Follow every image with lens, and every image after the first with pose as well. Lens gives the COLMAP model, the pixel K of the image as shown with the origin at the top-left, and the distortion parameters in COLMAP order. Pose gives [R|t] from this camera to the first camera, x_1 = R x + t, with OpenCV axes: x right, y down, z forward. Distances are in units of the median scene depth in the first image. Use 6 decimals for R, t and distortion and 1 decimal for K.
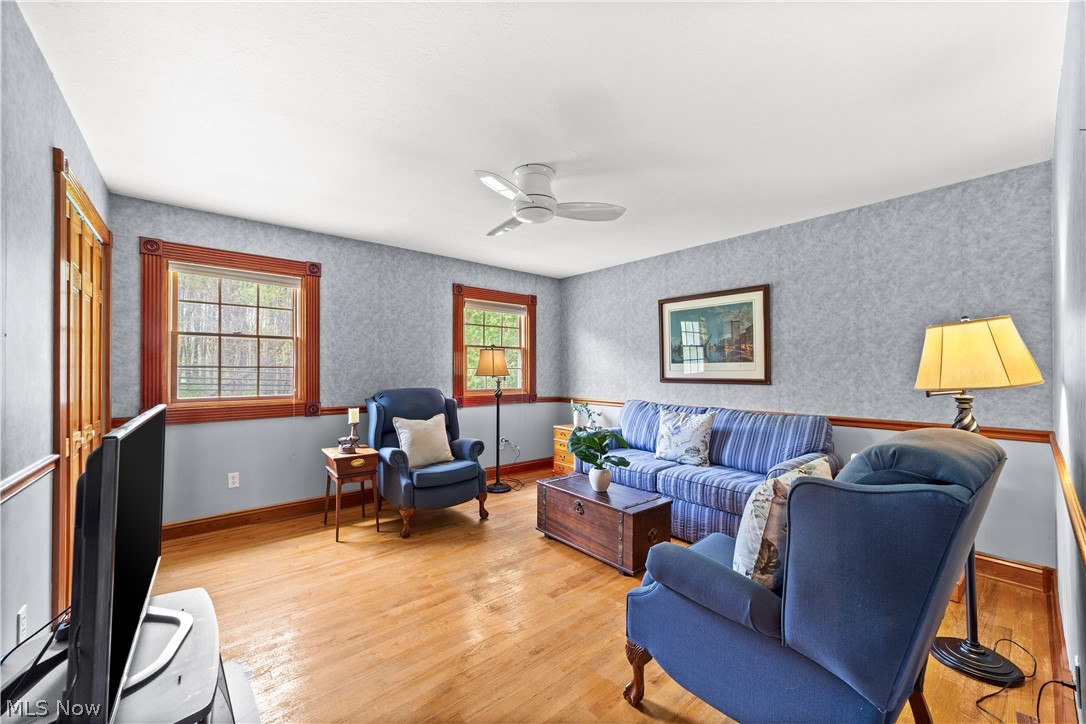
lens RADIAL K [[417.5, 0, 541.5], [0, 417.5, 367.9], [0, 0, 1]] dist [-0.019689, 0.008833]
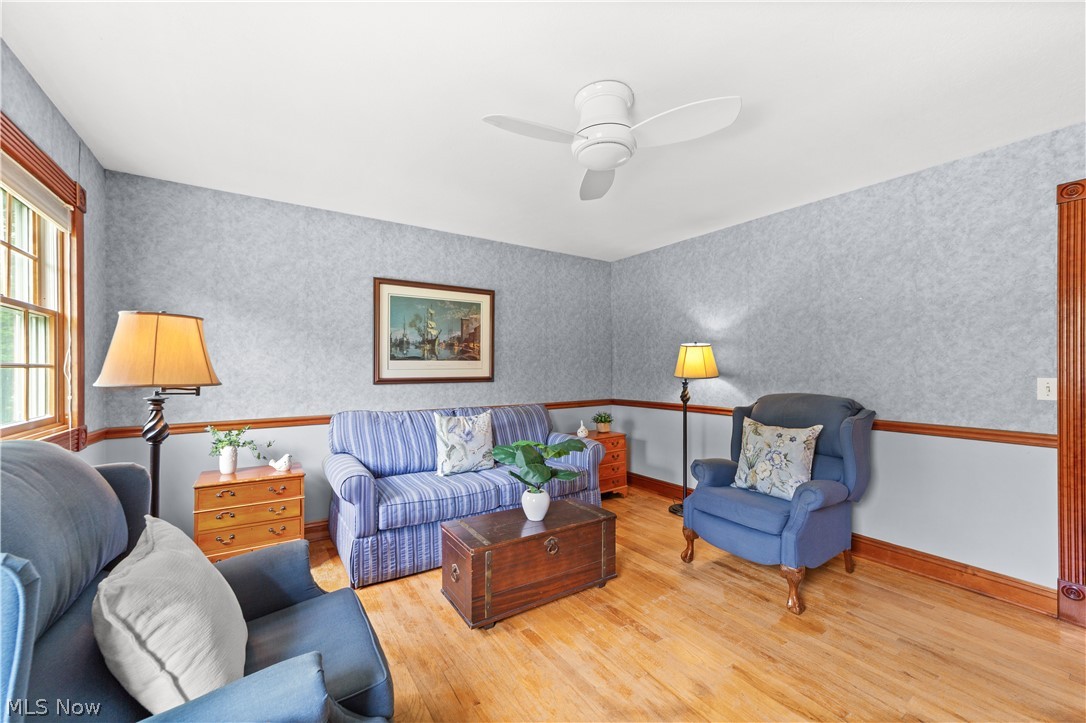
lens RADIAL K [[417.5, 0, 541.5], [0, 417.5, 367.4], [0, 0, 1]] dist [-0.019689, 0.008833]
pose [[0.114856, 0.001140, 0.993381, -0.514833], [-0.000495, 0.999999, -0.001091, 0.003957], [-0.993382, -0.000367, 0.114857, 0.707417]]
